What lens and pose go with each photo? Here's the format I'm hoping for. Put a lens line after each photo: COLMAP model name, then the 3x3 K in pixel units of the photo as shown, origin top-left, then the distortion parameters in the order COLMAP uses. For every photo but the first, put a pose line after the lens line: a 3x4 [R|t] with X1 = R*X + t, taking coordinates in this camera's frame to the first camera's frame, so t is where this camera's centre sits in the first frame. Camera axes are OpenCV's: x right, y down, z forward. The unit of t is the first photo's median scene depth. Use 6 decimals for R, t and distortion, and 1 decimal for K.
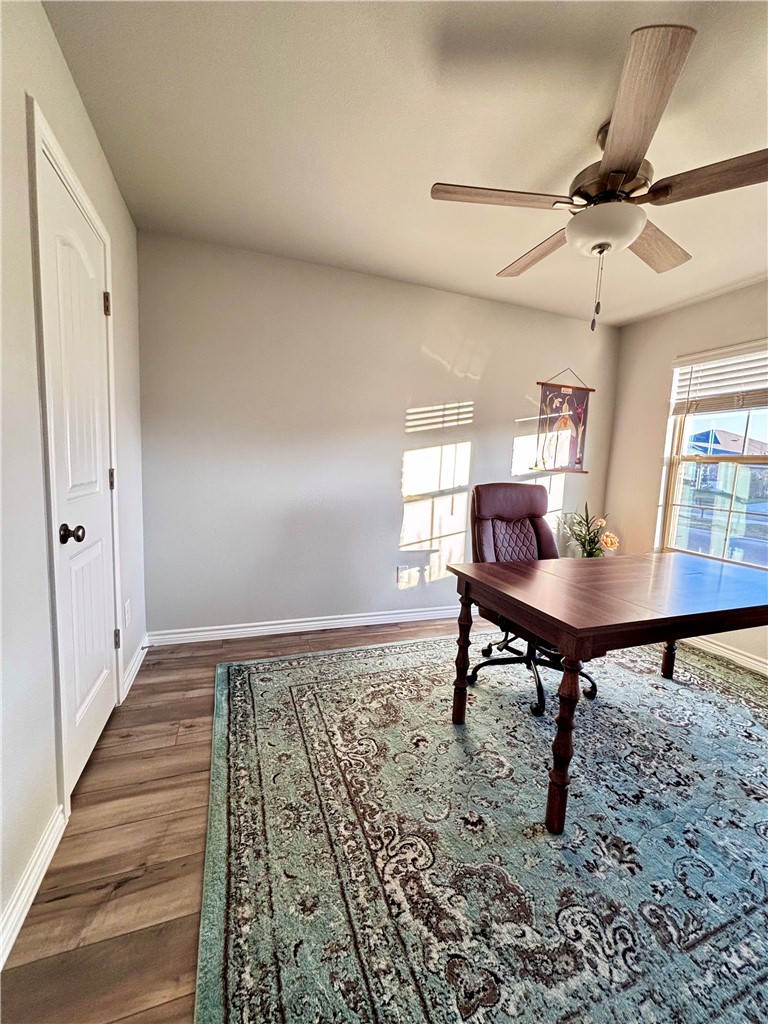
lens RADIAL K [[412.4, 0, 387.5], [0, 412.4, 513.0], [0, 0, 1]] dist [0.000906, -0.000137]
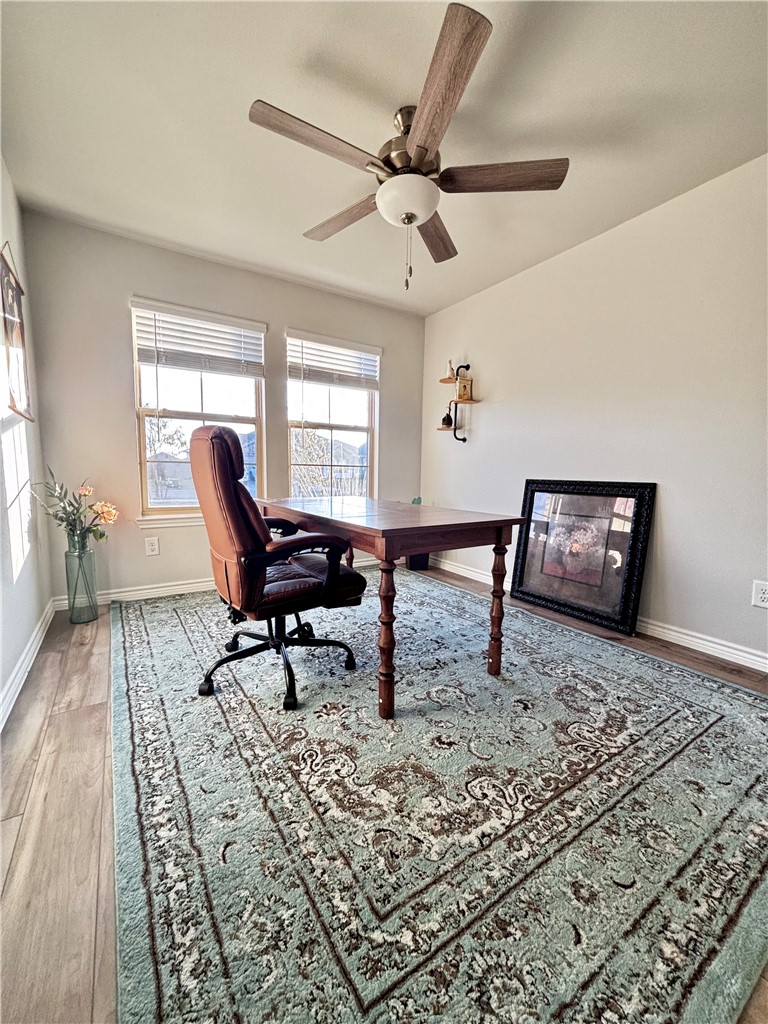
lens RADIAL K [[414.0, 0, 383.7], [0, 414.0, 514.0], [0, 0, 1]] dist [0.003791, 0.000812]
pose [[-0.216488, -0.153275, 0.964178, -0.609004], [0.090763, 0.980162, 0.176195, -0.037963], [-0.972057, 0.125656, -0.198281, 1.209227]]
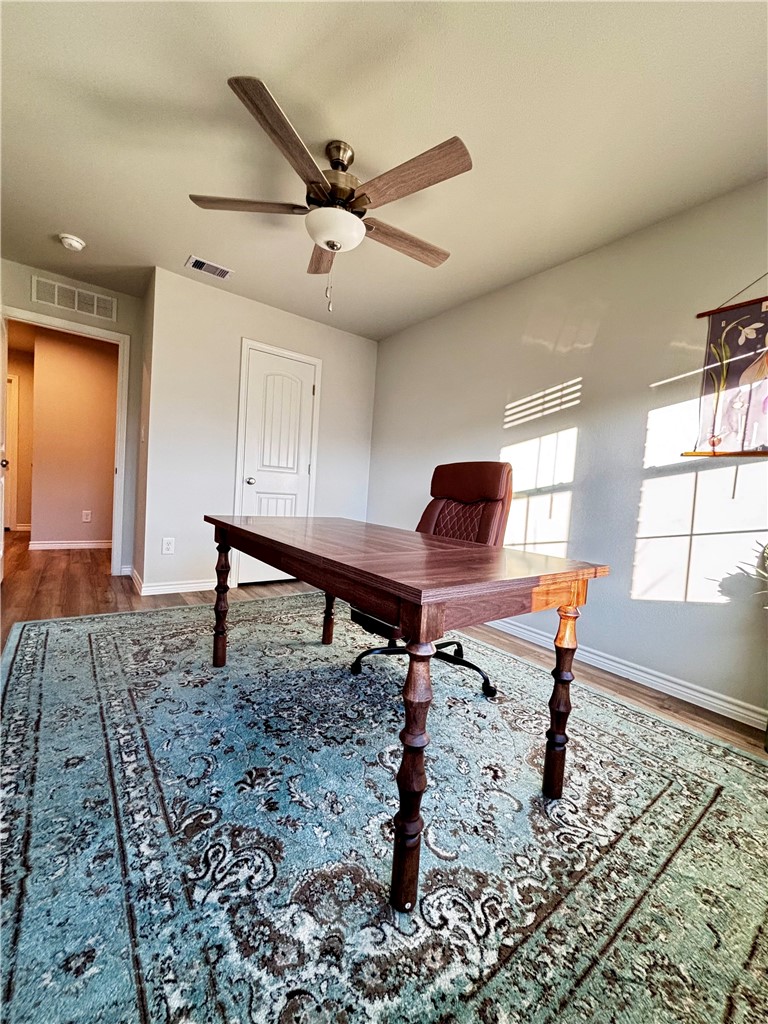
lens RADIAL K [[412.4, 0, 387.5], [0, 412.4, 513.0], [0, 0, 1]] dist [0.000906, -0.000137]
pose [[0.295016, 0.031719, -0.954966, 1.519452], [-0.167737, 0.985647, -0.019081, 0.116872], [0.940654, 0.165812, 0.296103, 0.796816]]
